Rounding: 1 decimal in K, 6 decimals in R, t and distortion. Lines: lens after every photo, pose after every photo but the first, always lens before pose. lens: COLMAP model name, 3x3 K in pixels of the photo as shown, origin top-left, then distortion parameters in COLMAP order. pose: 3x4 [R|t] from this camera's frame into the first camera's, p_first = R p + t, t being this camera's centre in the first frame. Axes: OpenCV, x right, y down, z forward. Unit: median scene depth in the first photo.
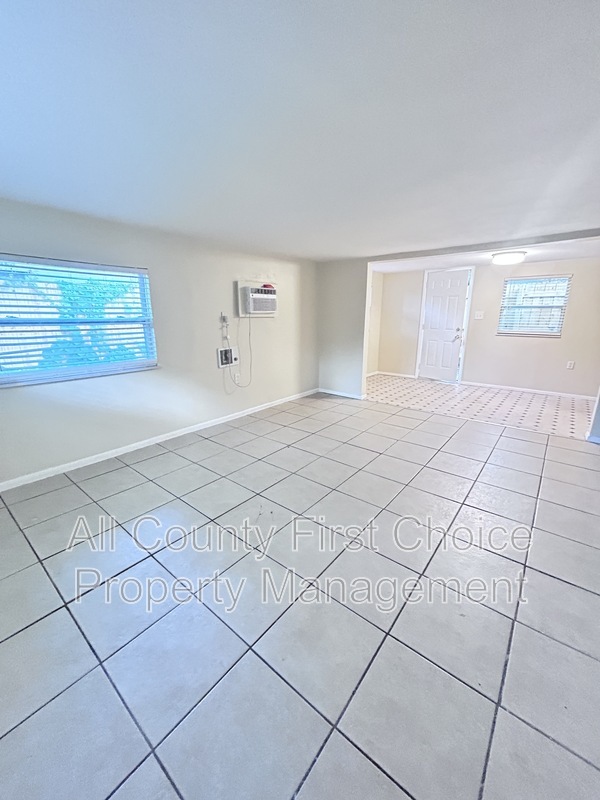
lens RADIAL K [[322.6, 0, 298.2], [0, 322.6, 401.6], [0, 0, 1]] dist [0.000760, 0.001079]
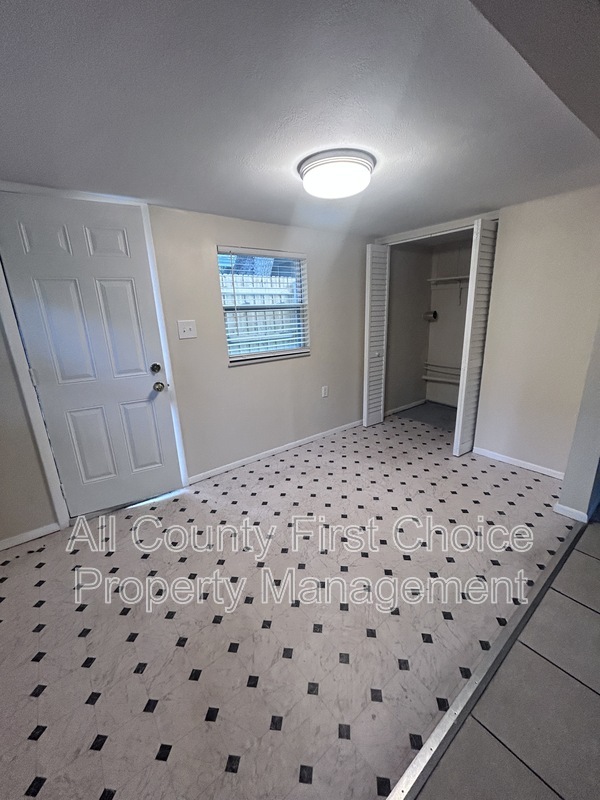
lens RADIAL K [[322.6, 0, 319.0], [0, 322.6, 405.3], [0, 0, 1]] dist [0.000760, 0.001079]
pose [[0.210220, -0.281490, 0.936254, 0.238022], [0.289334, 0.932667, 0.215447, -0.299818], [-0.933860, 0.225598, 0.277510, 1.040352]]
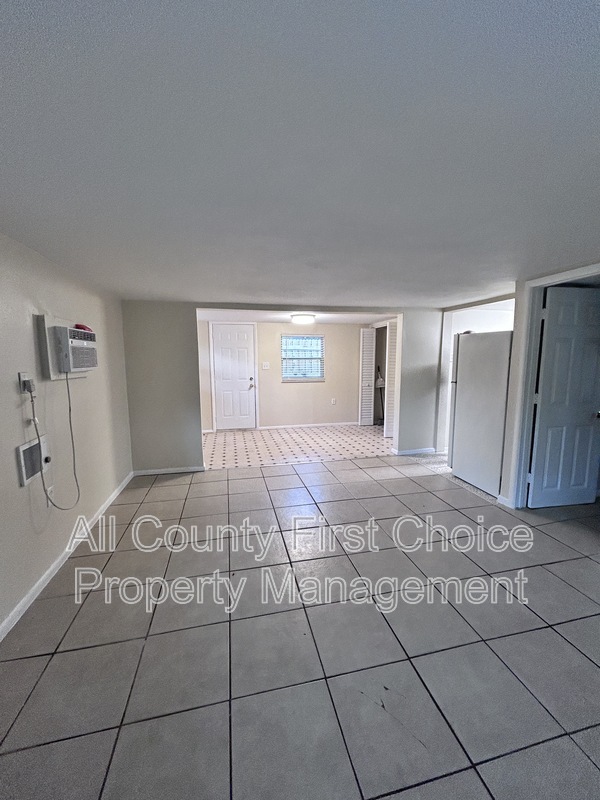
lens RADIAL K [[322.6, 0, 299.6], [0, 322.6, 398.9], [0, 0, 1]] dist [0.000760, 0.001079]
pose [[0.620767, -0.098720, 0.777755, -0.328248], [0.211674, 0.976302, -0.045026, -0.115435], [-0.754879, 0.192582, 0.626953, 0.345164]]
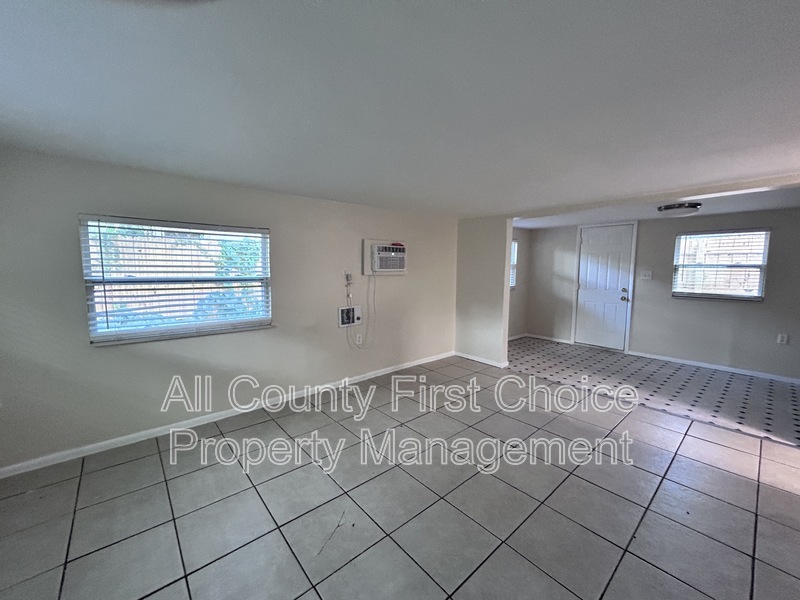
lens RADIAL K [[322.6, 0, 401.0], [0, 322.6, 294.3], [0, 0, 1]] dist [0.000760, 0.001079]
pose [[0.984856, 0.024937, -0.171573, 0.086519], [-0.054676, 0.983777, -0.170859, -0.045735], [0.164529, 0.177652, 0.970242, 0.092071]]
